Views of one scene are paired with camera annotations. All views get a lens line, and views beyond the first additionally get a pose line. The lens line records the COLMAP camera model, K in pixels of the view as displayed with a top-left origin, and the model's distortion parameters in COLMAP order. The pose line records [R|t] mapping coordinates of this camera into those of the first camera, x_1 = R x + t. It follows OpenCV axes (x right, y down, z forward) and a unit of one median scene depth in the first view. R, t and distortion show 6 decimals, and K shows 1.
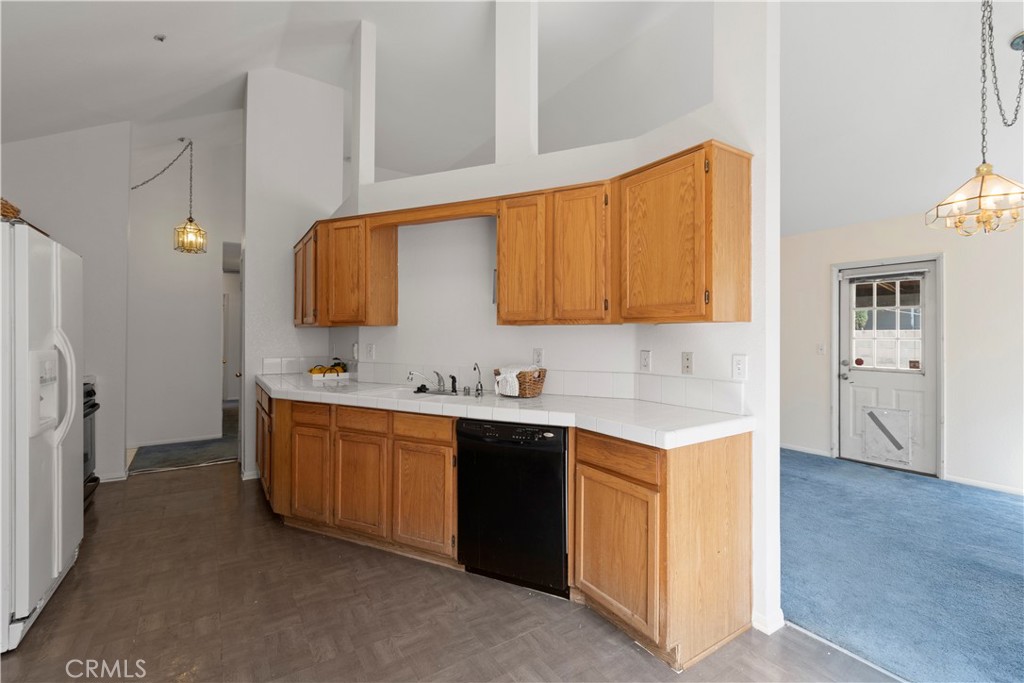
lens RADIAL K [[455.2, 0, 522.4], [0, 455.2, 331.7], [0, 0, 1]] dist [0.002875, -0.003324]
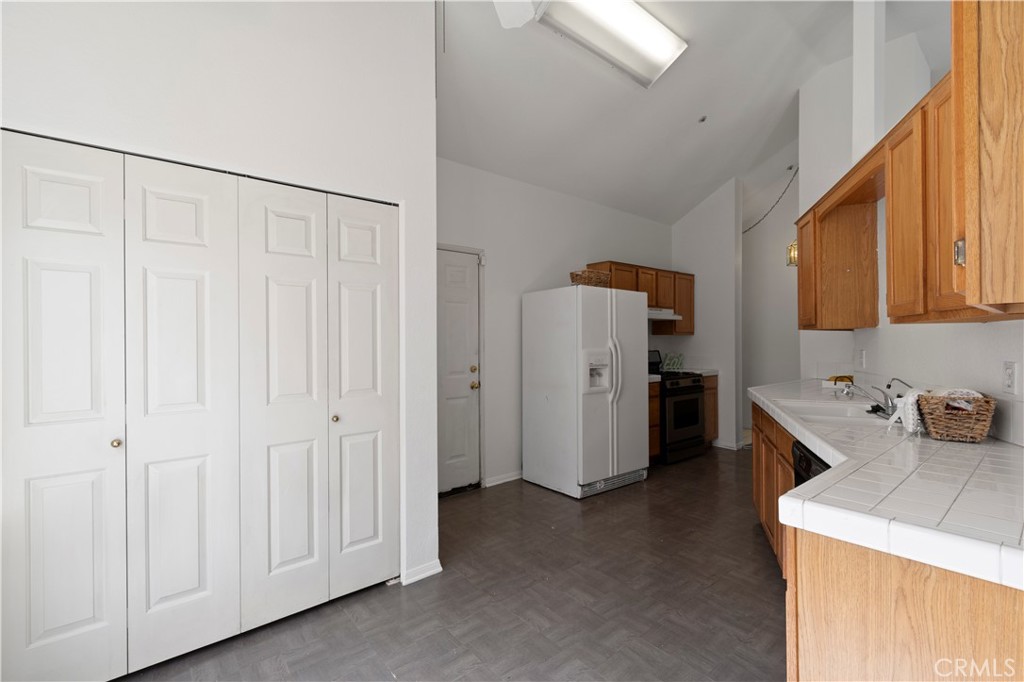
lens RADIAL K [[455.2, 0, 511.3], [0, 455.2, 338.9], [0, 0, 1]] dist [0.002875, -0.003324]
pose [[0.079777, -0.008079, -0.996780, 0.531709], [0.014816, 0.999866, -0.006918, 0.003801], [0.996703, -0.014216, 0.079886, 0.343145]]
